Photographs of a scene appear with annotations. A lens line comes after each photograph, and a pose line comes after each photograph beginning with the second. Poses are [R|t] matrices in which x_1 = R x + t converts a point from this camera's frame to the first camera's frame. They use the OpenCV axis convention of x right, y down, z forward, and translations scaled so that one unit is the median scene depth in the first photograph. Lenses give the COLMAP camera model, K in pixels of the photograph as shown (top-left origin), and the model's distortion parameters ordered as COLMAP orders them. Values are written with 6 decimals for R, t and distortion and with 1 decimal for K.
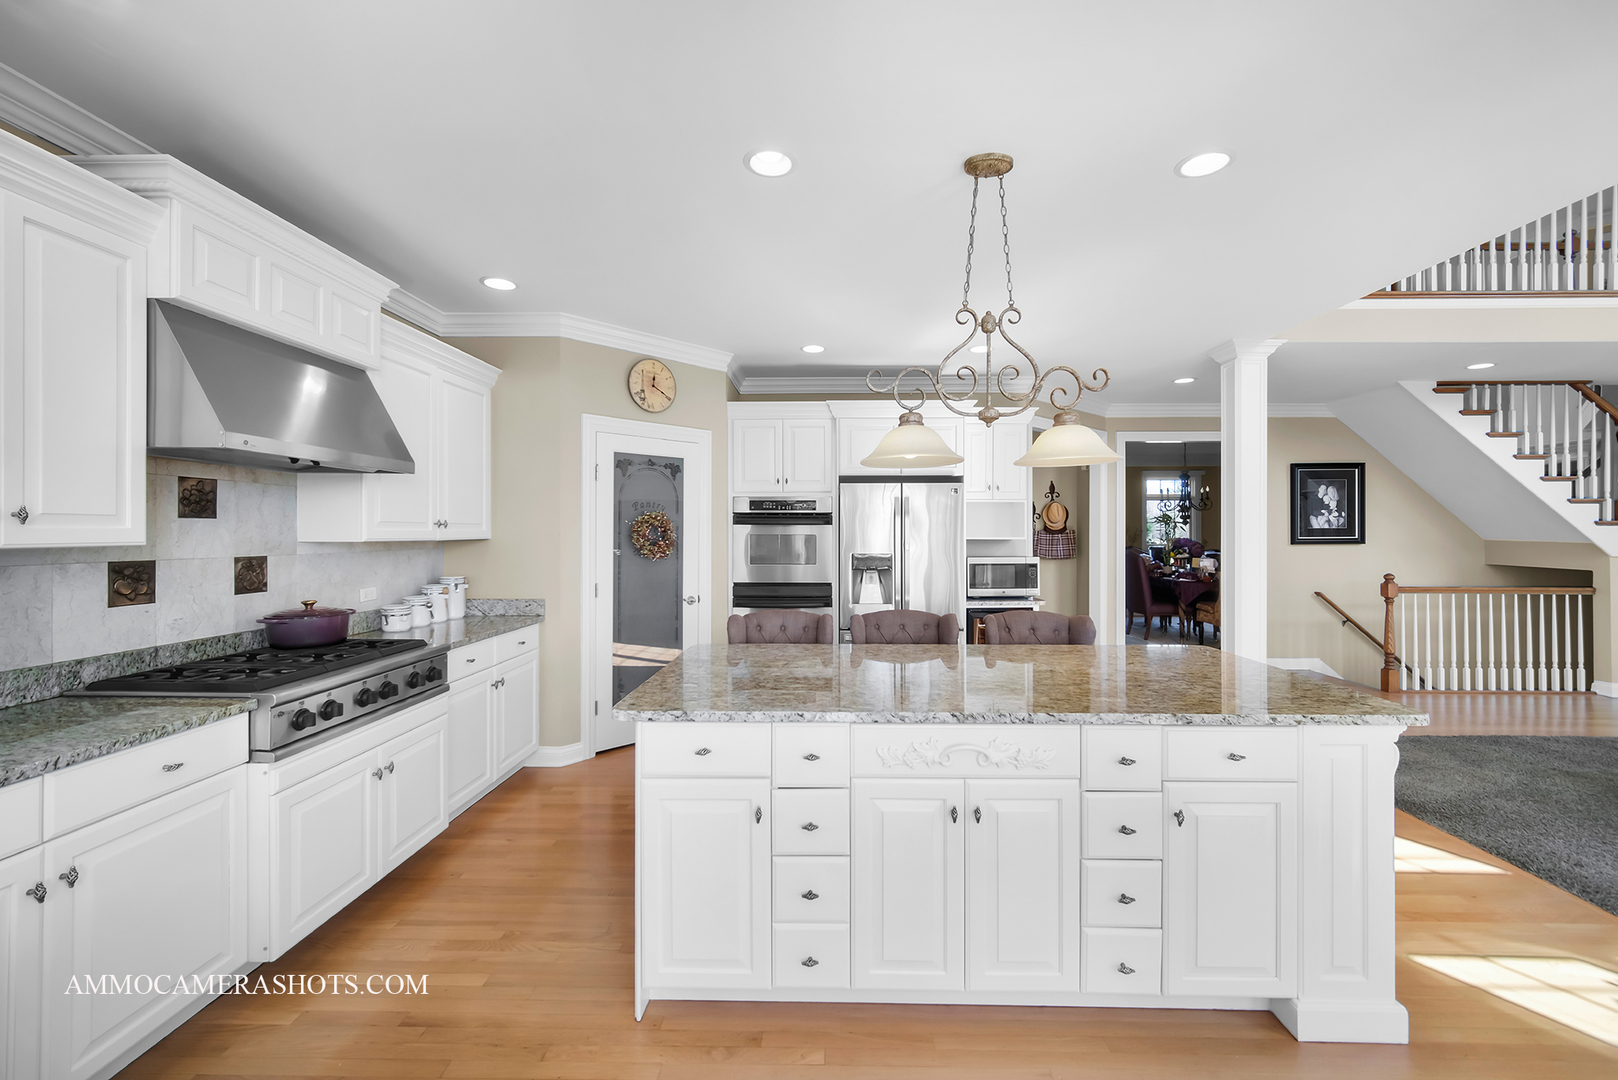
lens RADIAL K [[664.8, 0, 809.0], [0, 664.8, 540.0], [0, 0, 1]] dist [0.000004, -0.000213]
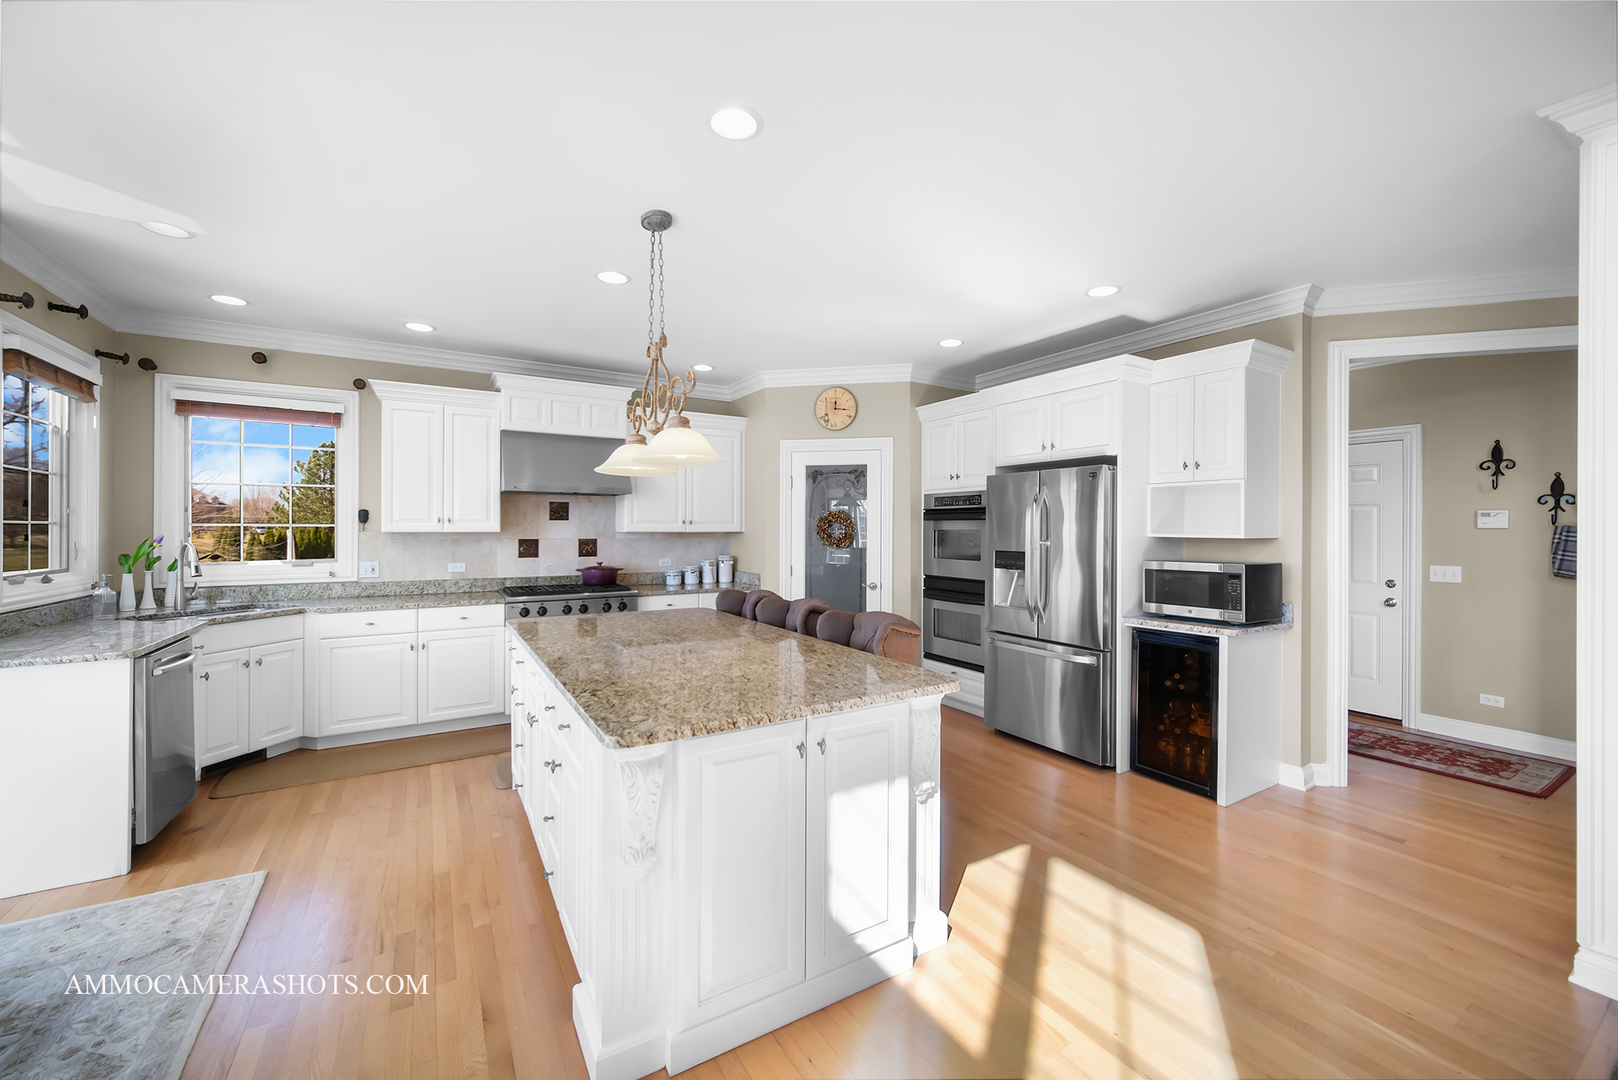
lens RADIAL K [[630.8, 0, 809.0], [0, 630.8, 540.0], [0, 0, 1]] dist [0.000029, -0.000047]
pose [[0.537917, 0.017268, -0.842821, 0.745227], [-0.012170, 0.999845, 0.012718, -0.002735], [0.842910, 0.003416, 0.538044, 0.337707]]
